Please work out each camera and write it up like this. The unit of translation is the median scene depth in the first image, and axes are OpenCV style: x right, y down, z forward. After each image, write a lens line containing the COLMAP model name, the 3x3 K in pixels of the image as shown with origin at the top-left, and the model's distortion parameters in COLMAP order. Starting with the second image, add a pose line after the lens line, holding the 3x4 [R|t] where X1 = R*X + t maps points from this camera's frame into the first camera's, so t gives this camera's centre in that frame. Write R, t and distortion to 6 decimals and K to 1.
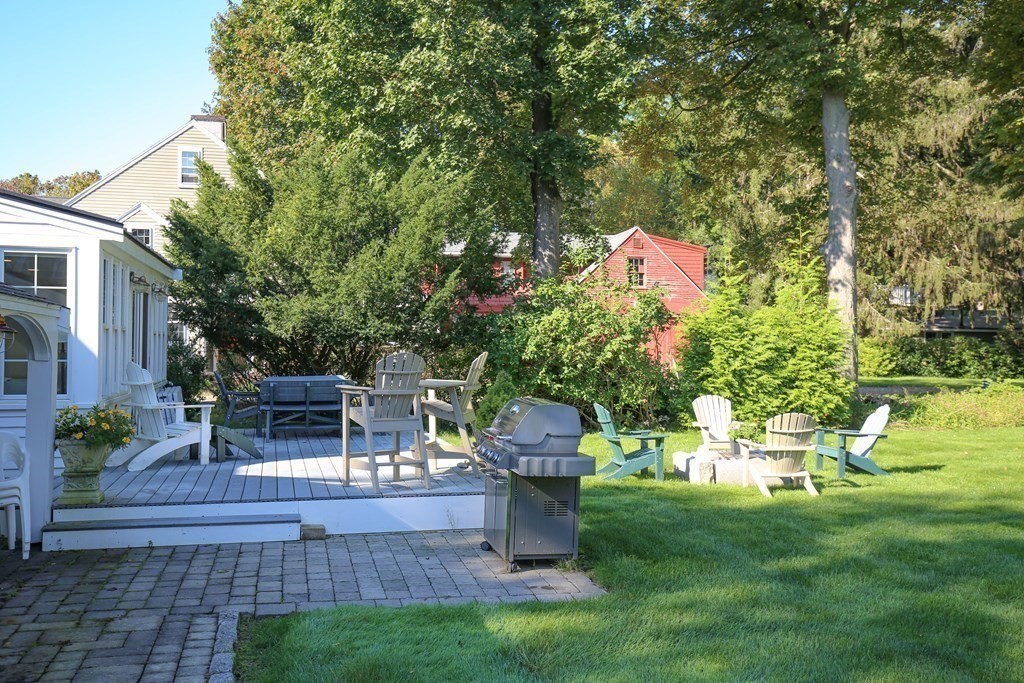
lens RADIAL K [[978.0, 0, 512.0], [0, 978.0, 341.5], [0, 0, 1]] dist [0.033967, 0.009547]
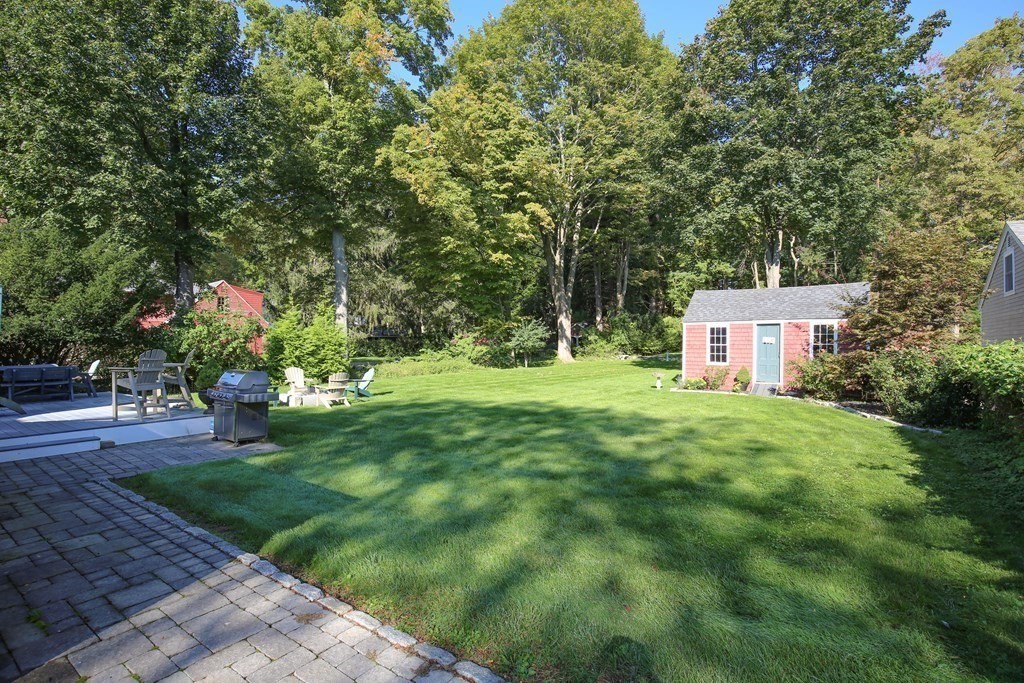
lens RADIAL K [[479.5, 0, 512.0], [0, 479.5, 341.5], [0, 0, 1]] dist [-0.000203, -0.000066]
pose [[0.762573, -0.003977, 0.646890, -0.092369], [0.003571, 0.999992, 0.001938, -0.002009], [-0.646893, 0.000832, 0.762581, -0.098525]]
